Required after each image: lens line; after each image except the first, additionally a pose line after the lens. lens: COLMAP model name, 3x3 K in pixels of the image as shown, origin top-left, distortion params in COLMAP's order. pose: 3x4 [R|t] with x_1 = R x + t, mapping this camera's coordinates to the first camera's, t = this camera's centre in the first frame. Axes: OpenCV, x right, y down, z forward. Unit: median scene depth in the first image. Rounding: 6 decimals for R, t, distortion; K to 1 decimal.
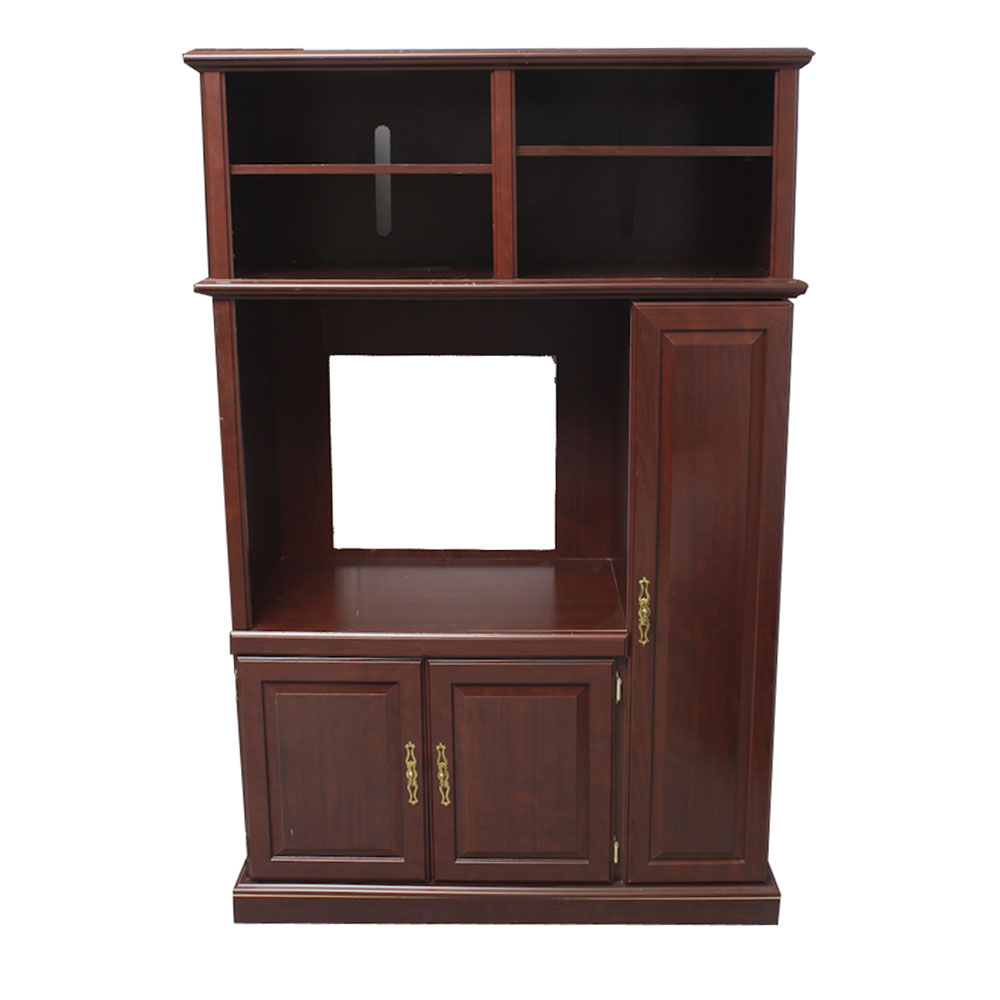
lens RADIAL K [[1564.9, 0, 492.9], [0, 1564.9, 482.3], [0, 0, 1]] dist [-0.093968, 0.000000]
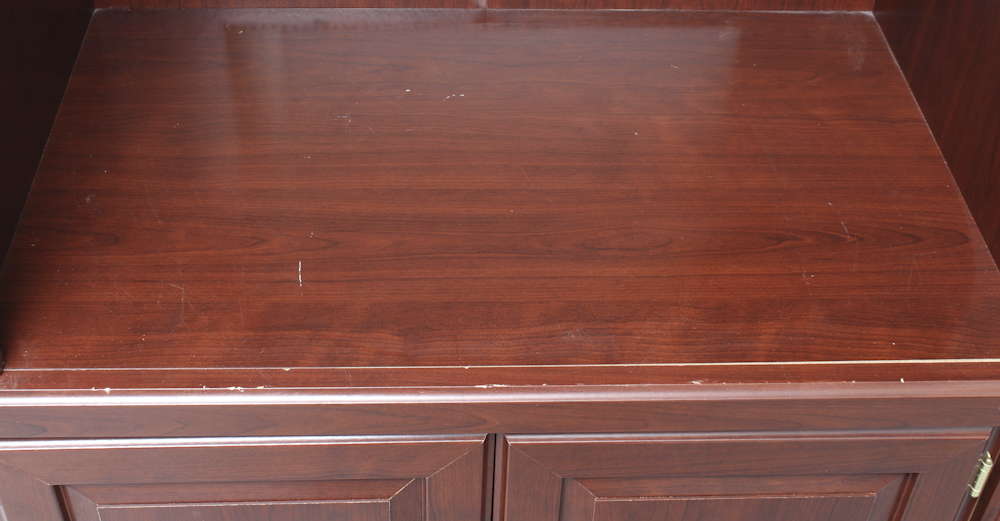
lens RADIAL K [[1339.9, 0, 502.0], [0, 1339.9, 259.1], [0, 0, 1]] dist [-0.058927, 0.000000]
pose [[0.995683, -0.024217, 0.089604, -0.073100], [-0.022052, 0.876002, 0.481804, -0.079333], [-0.090161, -0.481700, 0.871686, 0.786011]]
